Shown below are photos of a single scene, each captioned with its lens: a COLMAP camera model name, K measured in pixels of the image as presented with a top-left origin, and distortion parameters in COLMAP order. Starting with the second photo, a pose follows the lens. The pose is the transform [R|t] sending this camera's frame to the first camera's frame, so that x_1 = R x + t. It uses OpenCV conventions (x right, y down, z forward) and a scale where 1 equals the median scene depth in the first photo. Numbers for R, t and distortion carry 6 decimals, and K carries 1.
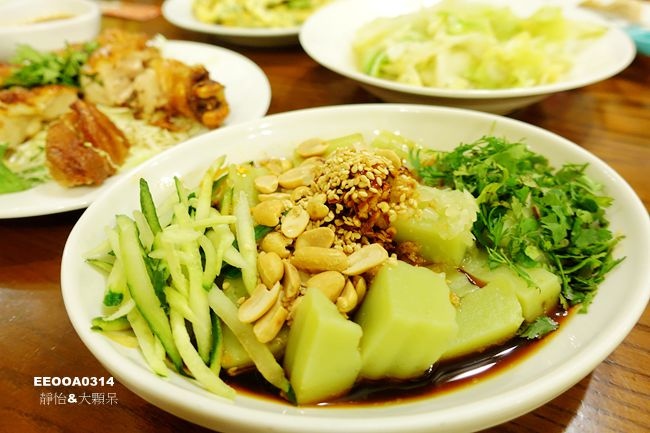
lens RADIAL K [[447.5, 0, 325.0], [0, 447.5, 216.5], [0, 0, 1]] dist [-0.000138, 0.000262]
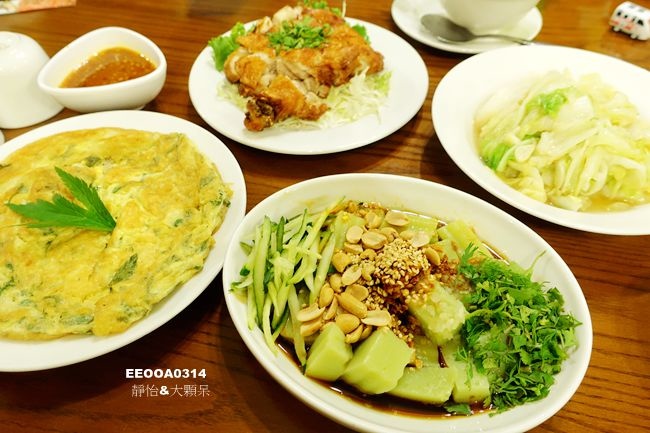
lens RADIAL K [[447.5, 0, 325.0], [0, 447.5, 216.5], [0, 0, 1]] dist [-0.000138, 0.000262]
pose [[0.863000, 0.410310, -0.294749, 0.248104], [-0.352972, 0.907106, 0.229279, -0.535201], [0.361444, -0.093830, 0.927661, -0.544157]]
